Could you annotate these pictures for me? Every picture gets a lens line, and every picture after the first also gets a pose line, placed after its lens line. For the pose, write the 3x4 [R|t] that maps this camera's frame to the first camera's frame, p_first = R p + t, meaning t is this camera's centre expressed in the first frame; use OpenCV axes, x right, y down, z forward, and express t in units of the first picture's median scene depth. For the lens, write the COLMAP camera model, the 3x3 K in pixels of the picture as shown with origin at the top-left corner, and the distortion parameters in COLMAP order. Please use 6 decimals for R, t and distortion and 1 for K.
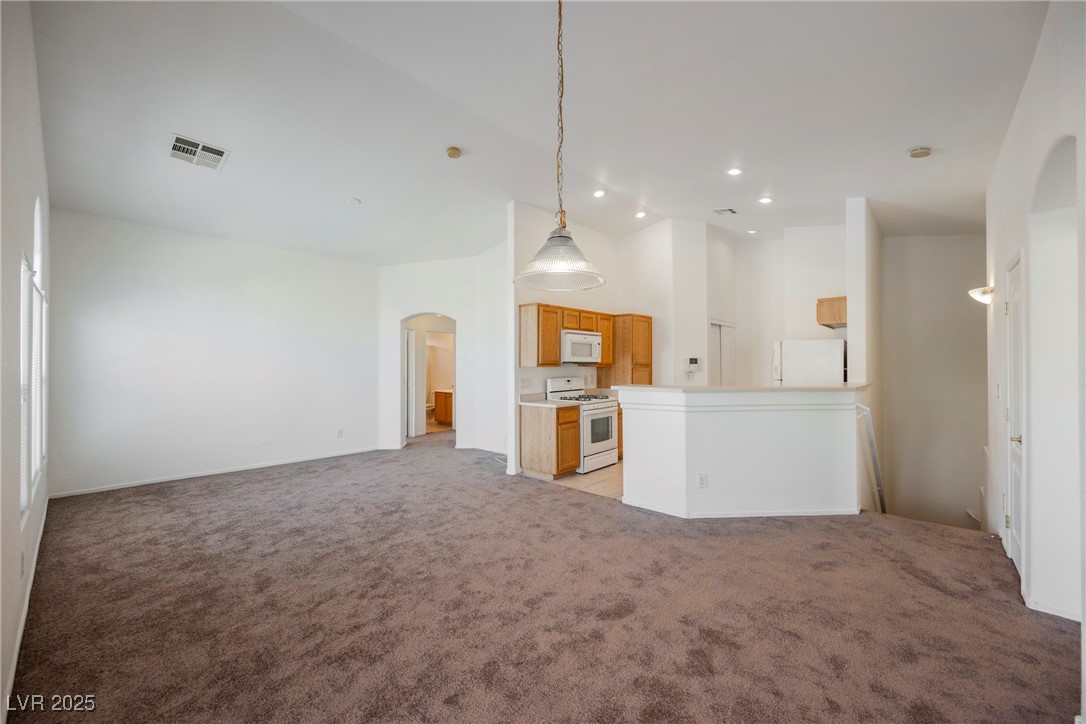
lens RADIAL K [[426.2, 0, 543.6], [0, 426.2, 363.0], [0, 0, 1]] dist [-0.001821, -0.000585]
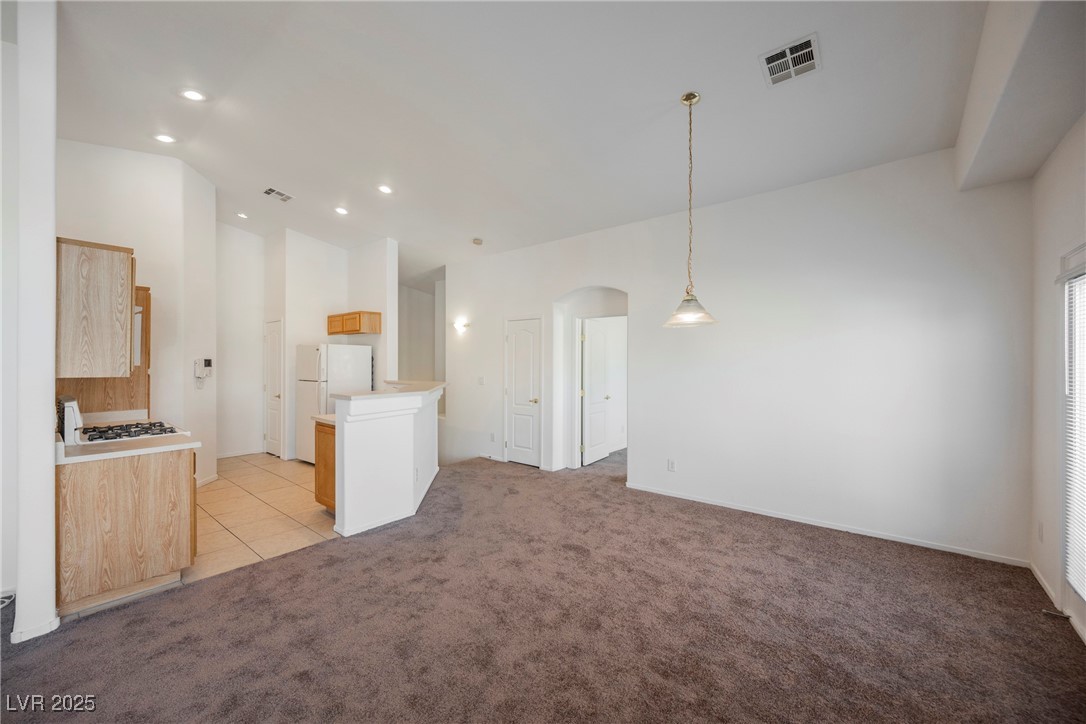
lens RADIAL K [[426.2, 0, 546.4], [0, 426.2, 361.2], [0, 0, 1]] dist [-0.001821, -0.000585]
pose [[-0.061498, 0.002228, 0.998105, -0.525143], [-0.002065, 0.999995, -0.002359, -0.008591], [-0.998105, -0.002207, -0.061493, 0.526634]]
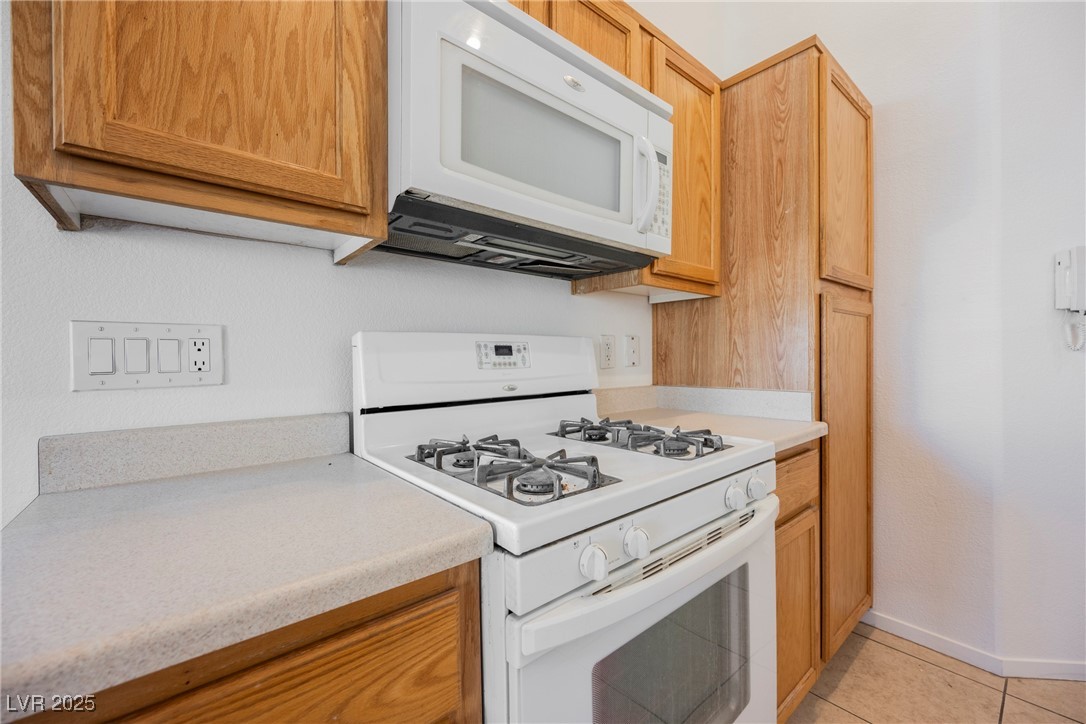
lens RADIAL K [[426.2, 0, 547.2], [0, 426.2, 364.5], [0, 0, 1]] dist [-0.001821, -0.000585]
pose [[0.991456, -0.008006, -0.130198, 0.114833], [0.009322, 0.999911, 0.009495, 0.052134], [0.130111, -0.010628, 0.991442, 0.890658]]
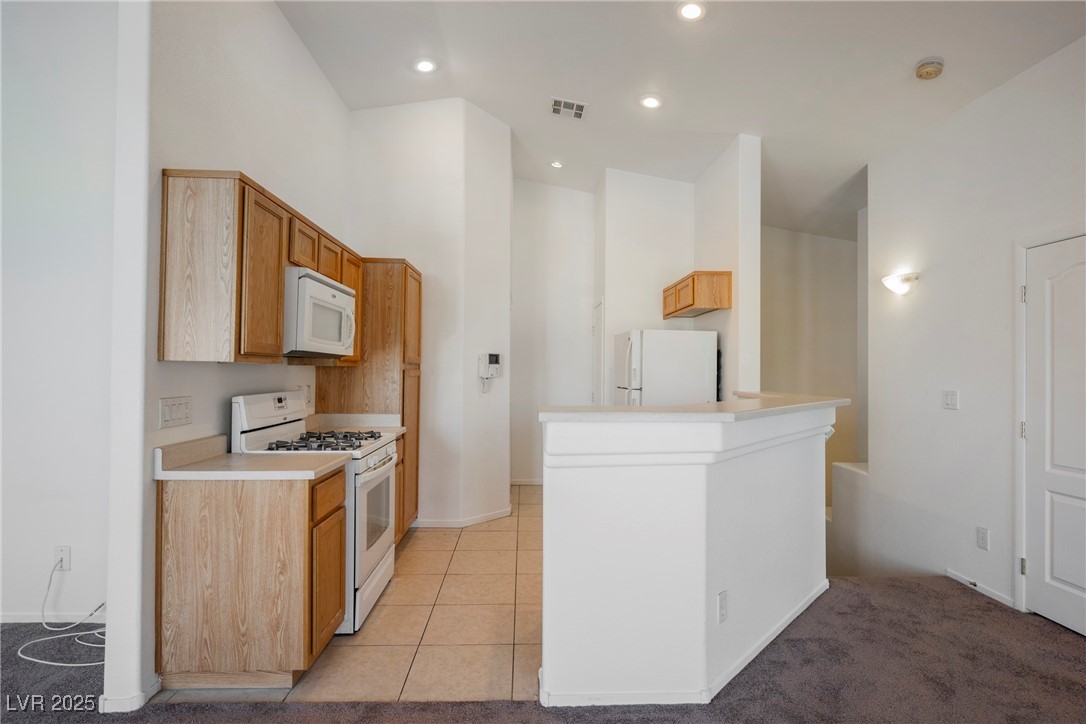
lens RADIAL K [[551.0, 0, 542.9], [0, 551.0, 364.1], [0, 0, 1]] dist [-0.001916, 0.000666]
pose [[0.714223, 0.017202, 0.699707, -0.141415], [-0.010483, 0.999849, -0.013881, 0.014186], [-0.699840, 0.002579, 0.714295, 0.503624]]
